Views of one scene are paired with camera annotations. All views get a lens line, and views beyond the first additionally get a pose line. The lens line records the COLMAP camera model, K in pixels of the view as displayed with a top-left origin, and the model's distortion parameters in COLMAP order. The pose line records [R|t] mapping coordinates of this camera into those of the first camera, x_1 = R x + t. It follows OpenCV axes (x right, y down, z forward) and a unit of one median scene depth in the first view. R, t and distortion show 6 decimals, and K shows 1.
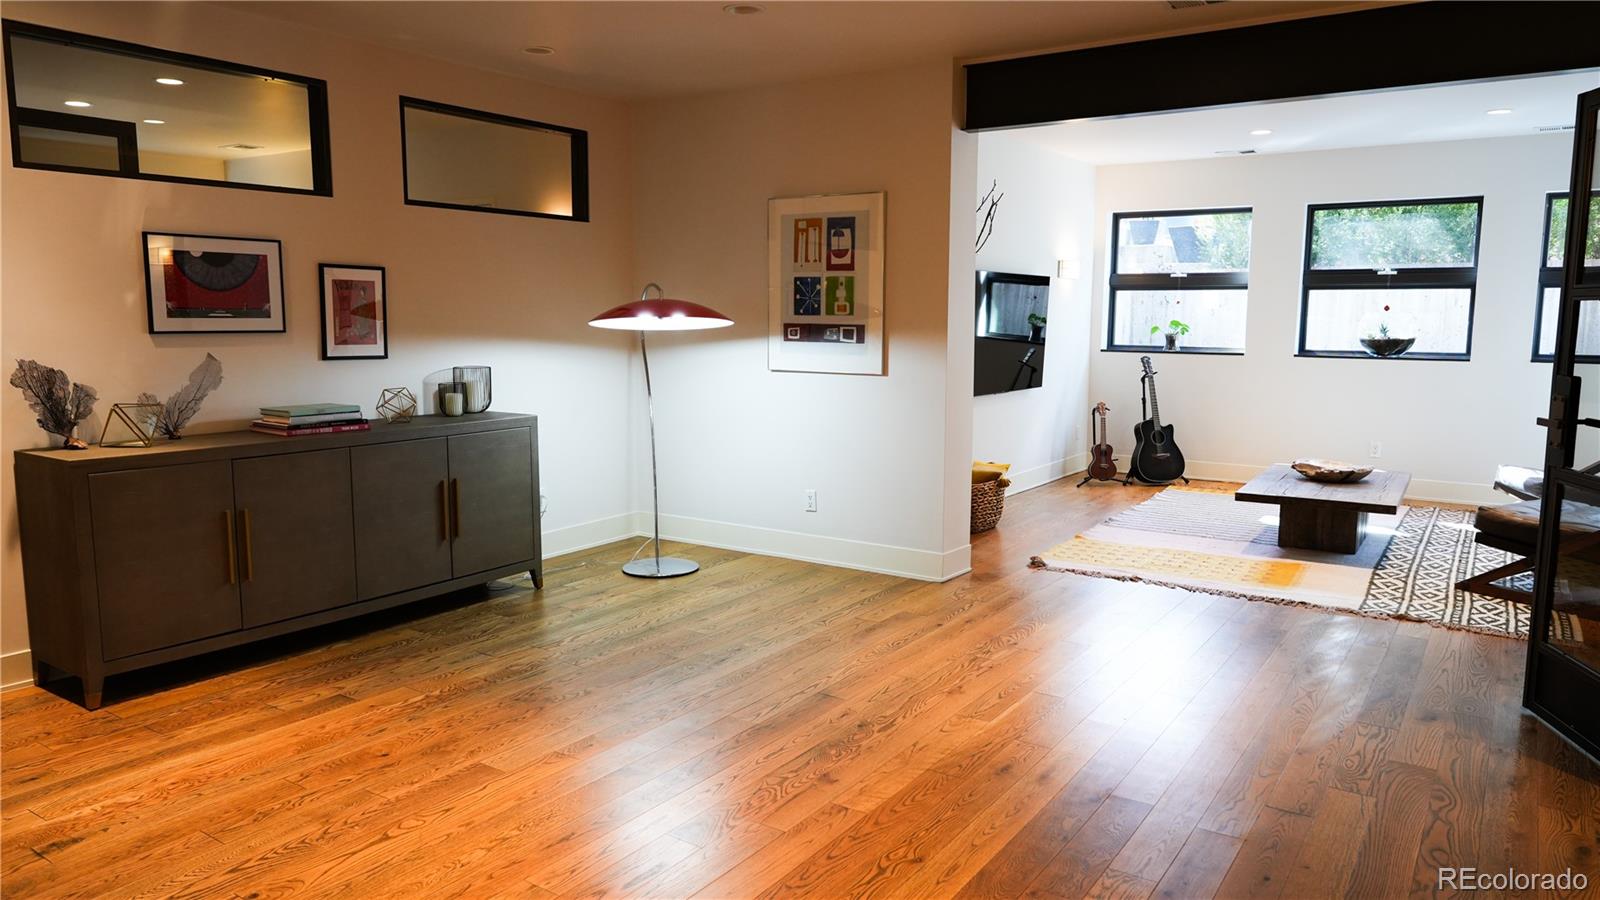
lens RADIAL K [[1044.0, 0, 800.0], [0, 1044.0, 450.0], [0, 0, 1]] dist [-0.020856, 0.001639]
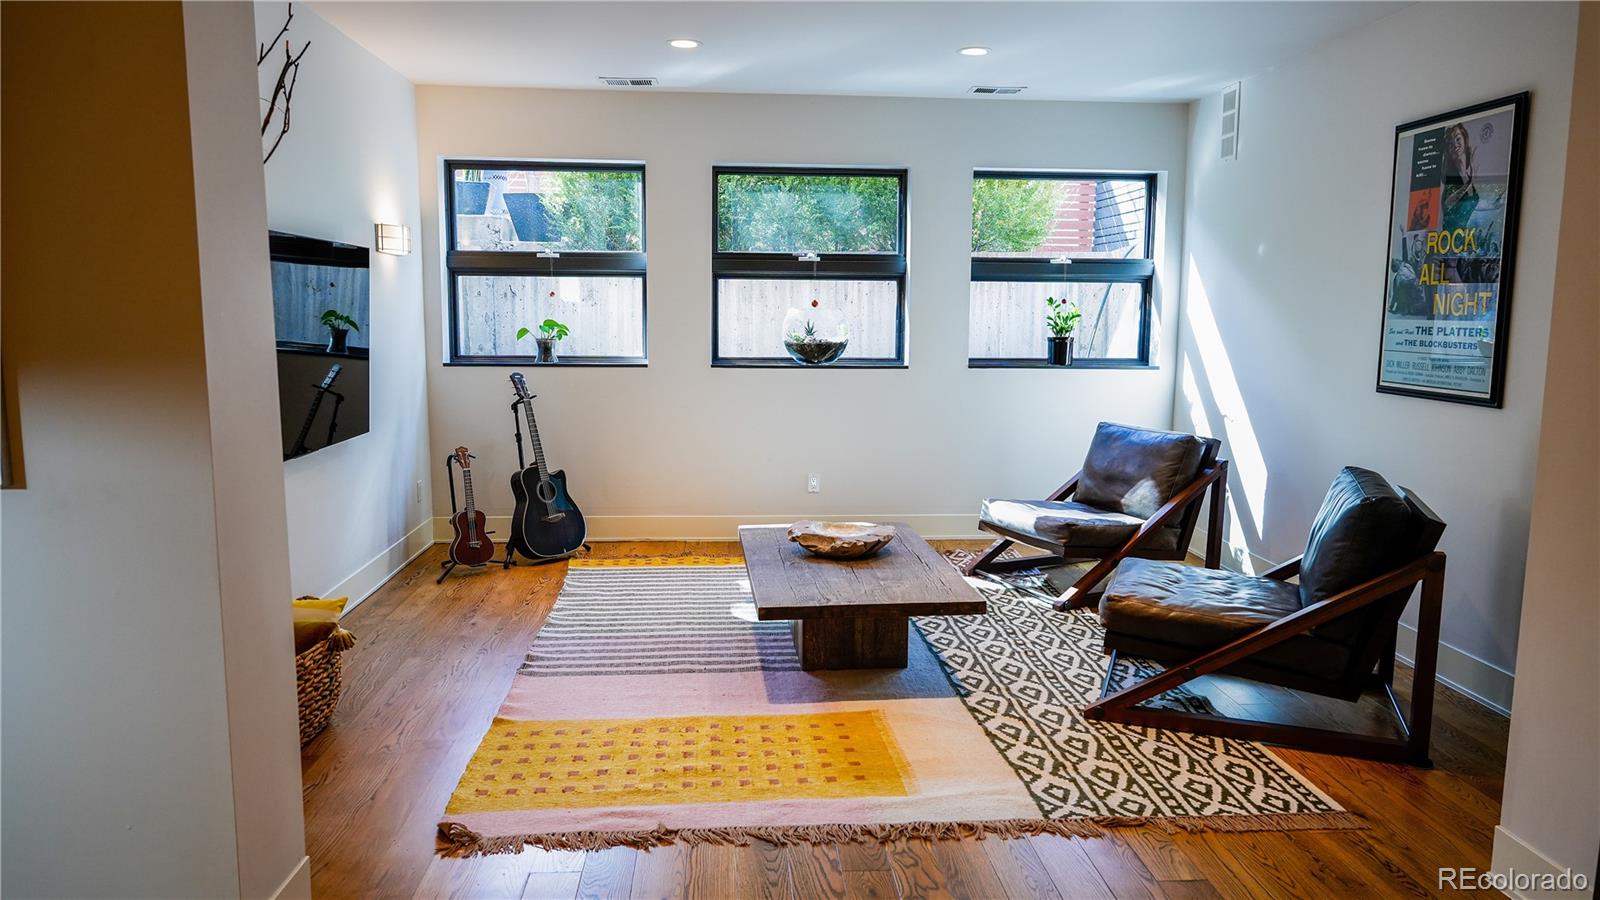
lens RADIAL K [[1044.0, 0, 800.0], [0, 1044.0, 450.0], [0, 0, 1]] dist [-0.020856, 0.001639]
pose [[0.773768, -0.080226, 0.628368, 0.044744], [0.076208, 0.996533, 0.033389, -0.049481], [-0.628868, 0.022051, 0.777199, 0.365038]]
